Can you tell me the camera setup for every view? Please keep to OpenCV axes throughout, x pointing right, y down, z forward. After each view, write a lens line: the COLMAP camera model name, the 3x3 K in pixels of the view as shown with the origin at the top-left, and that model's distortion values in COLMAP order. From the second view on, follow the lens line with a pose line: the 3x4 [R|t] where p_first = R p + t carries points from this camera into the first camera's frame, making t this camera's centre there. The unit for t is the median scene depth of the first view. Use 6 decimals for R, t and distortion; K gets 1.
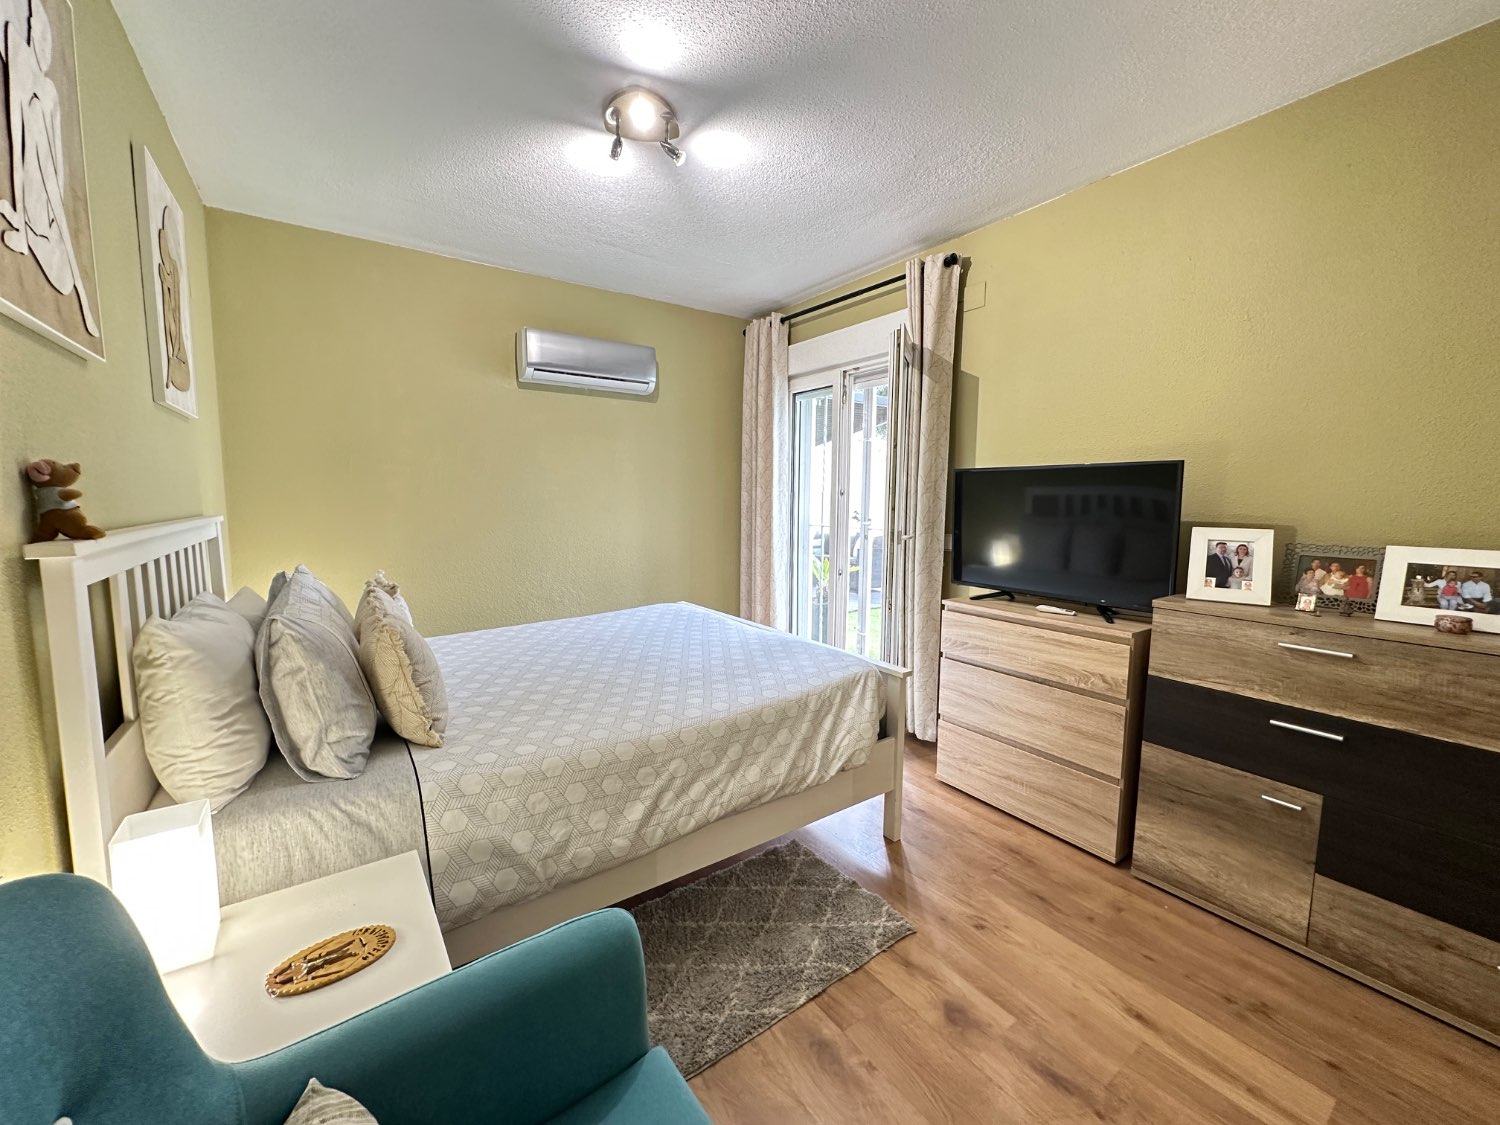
lens RADIAL K [[601.3, 0, 750.3], [0, 601.3, 556.7], [0, 0, 1]] dist [-0.003470, 0.000806]
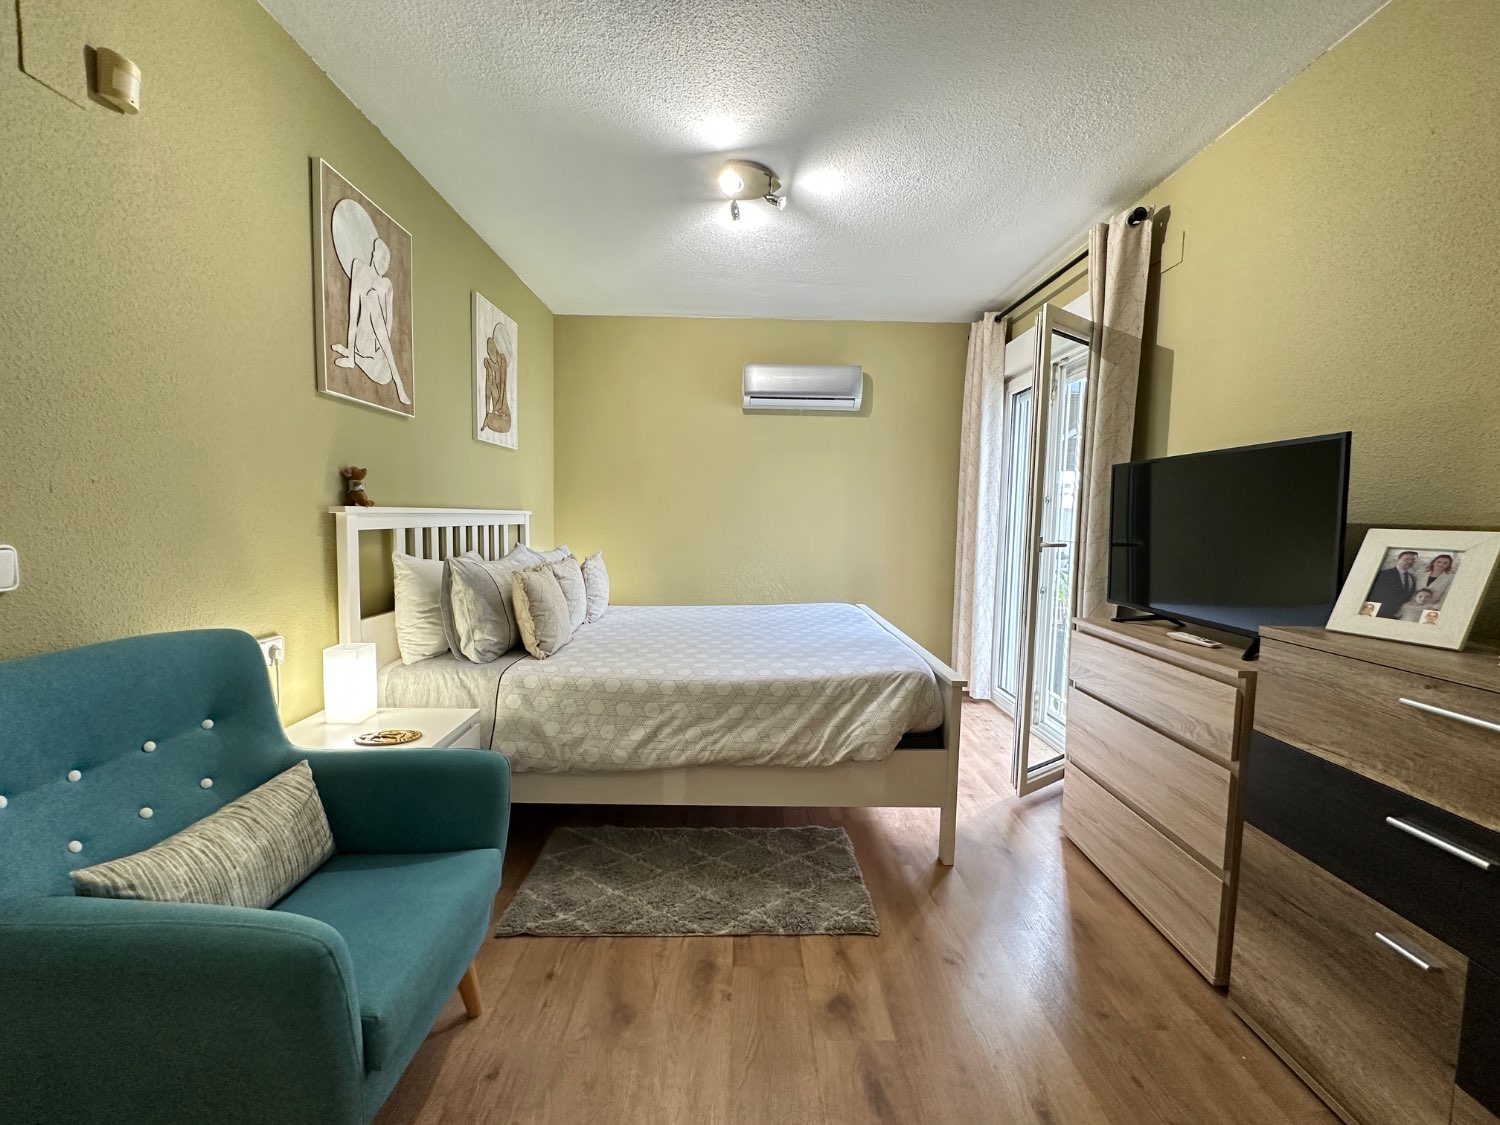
lens RADIAL K [[601.3, 0, 750.3], [0, 601.3, 556.7], [0, 0, 1]] dist [-0.003470, 0.000806]
pose [[0.822949, 0.047355, -0.566138, 0.587493], [-0.069648, 0.997413, -0.017814, 0.045708], [0.563830, 0.054090, 0.824118, 0.053503]]
